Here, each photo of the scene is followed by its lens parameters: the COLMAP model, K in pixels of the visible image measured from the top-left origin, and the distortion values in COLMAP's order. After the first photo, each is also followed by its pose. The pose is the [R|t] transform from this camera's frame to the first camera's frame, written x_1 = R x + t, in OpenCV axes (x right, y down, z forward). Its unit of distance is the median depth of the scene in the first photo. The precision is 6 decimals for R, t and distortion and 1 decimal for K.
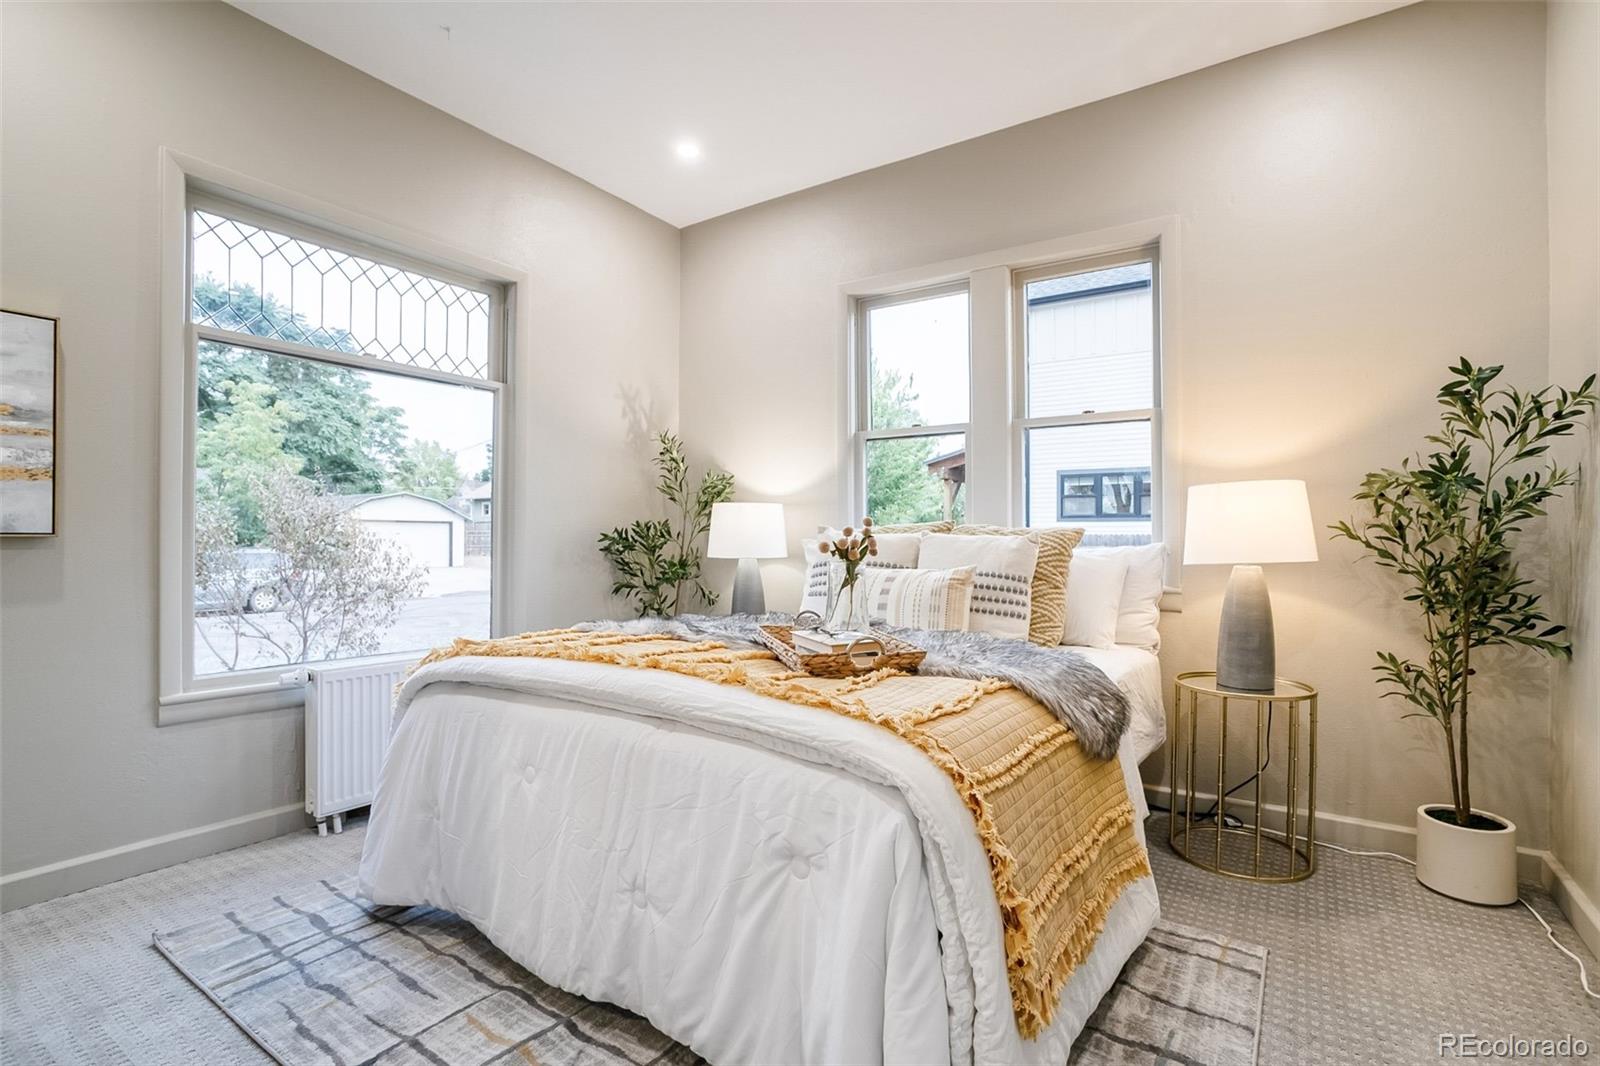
lens RADIAL K [[771.2, 0, 791.8], [0, 771.2, 533.7], [0, 0, 1]] dist [-0.063342, 0.034244]
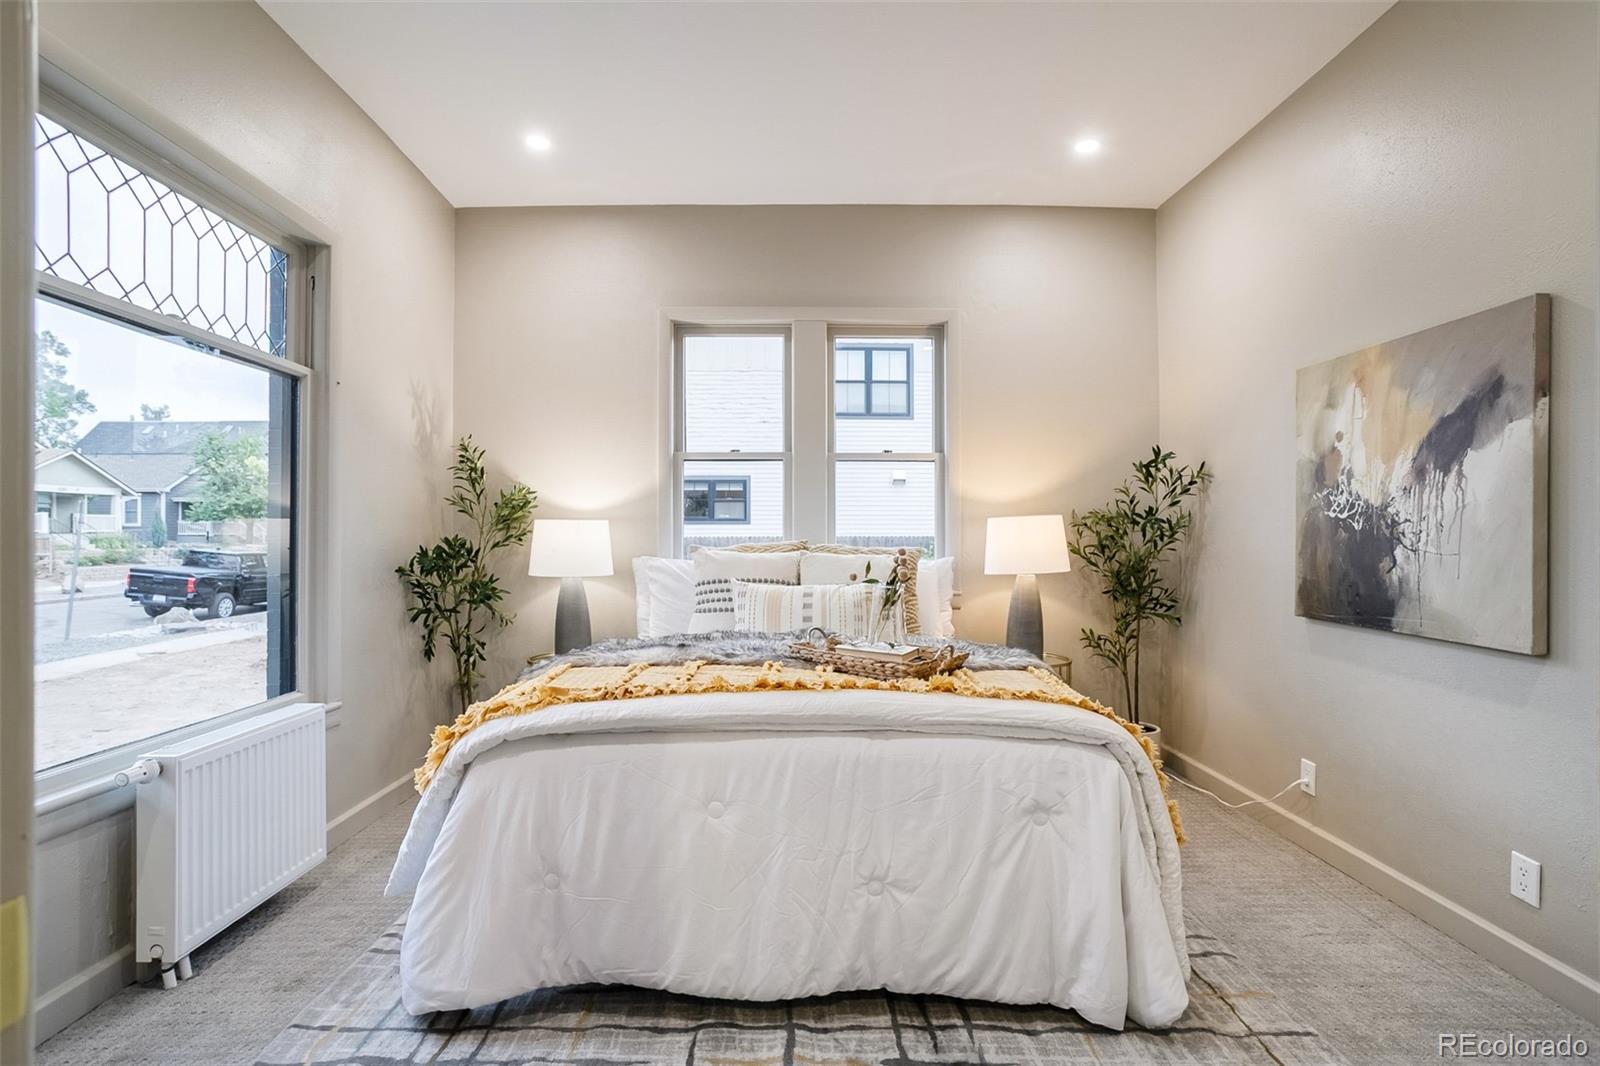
lens RADIAL K [[771.2, 0, 791.8], [0, 771.2, 533.7], [0, 0, 1]] dist [-0.063342, 0.034244]
pose [[0.817660, -0.000879, 0.575700, -0.715158], [-0.000680, 0.999997, 0.002493, -0.044776], [-0.575700, -0.002430, 0.817657, 0.094912]]
